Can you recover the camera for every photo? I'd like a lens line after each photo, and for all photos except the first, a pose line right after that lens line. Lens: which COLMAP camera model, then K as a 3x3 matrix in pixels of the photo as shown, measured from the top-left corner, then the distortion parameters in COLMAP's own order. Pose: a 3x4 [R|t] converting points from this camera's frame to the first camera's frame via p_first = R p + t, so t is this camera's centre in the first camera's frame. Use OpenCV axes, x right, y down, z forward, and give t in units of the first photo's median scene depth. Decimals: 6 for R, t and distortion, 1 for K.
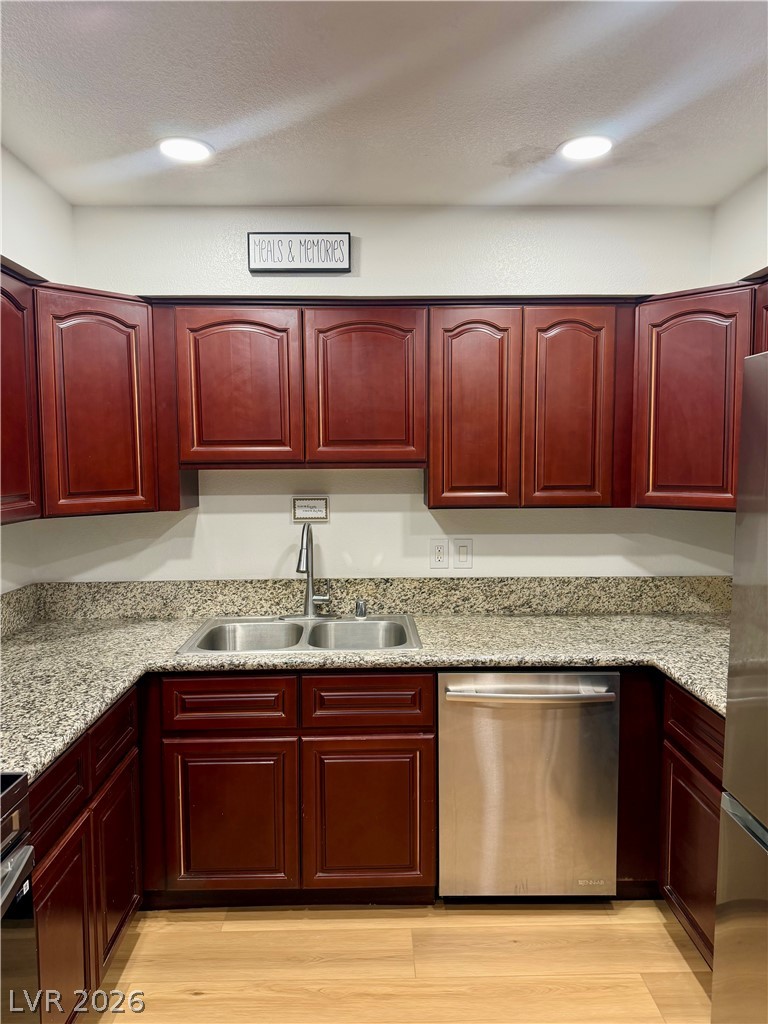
lens RADIAL K [[724.9, 0, 384.0], [0, 724.9, 512.0], [0, 0, 1]] dist [-0.020441, -0.002952]
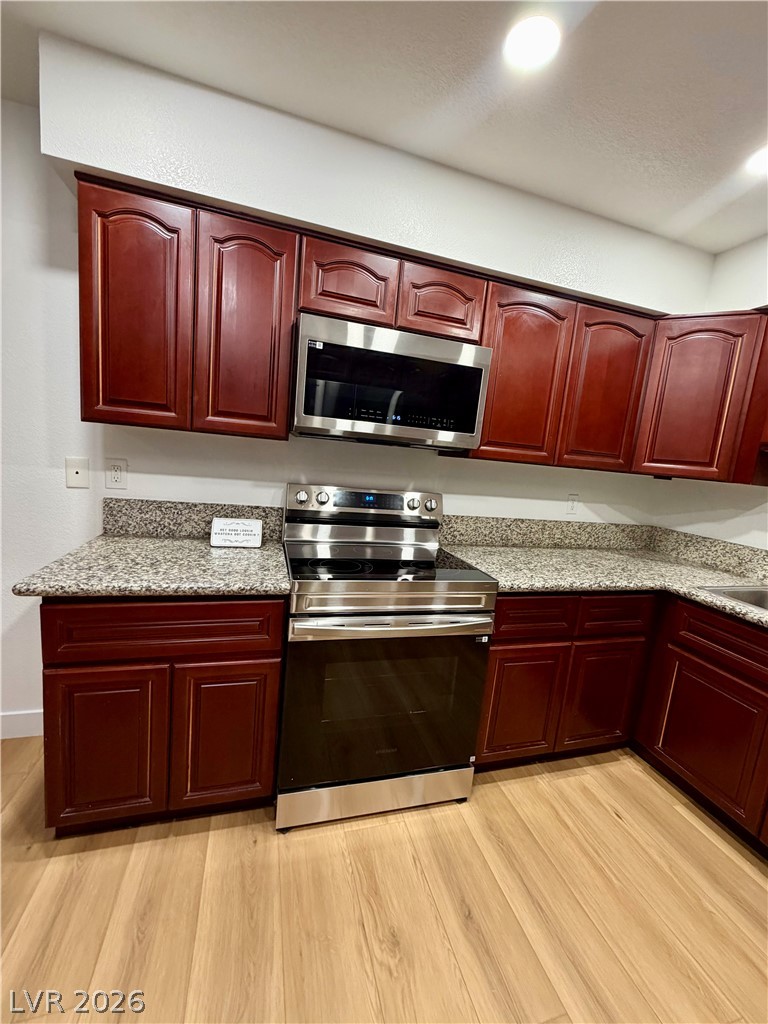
lens RADIAL K [[406.9, 0, 386.1], [0, 406.9, 513.1], [0, 0, 1]] dist [-0.001586, 0.000423]
pose [[0.261971, 0.178924, -0.948345, 0.235849], [-0.166216, 0.976344, 0.138291, 0.056507], [0.950654, 0.121402, 0.285514, 0.243645]]
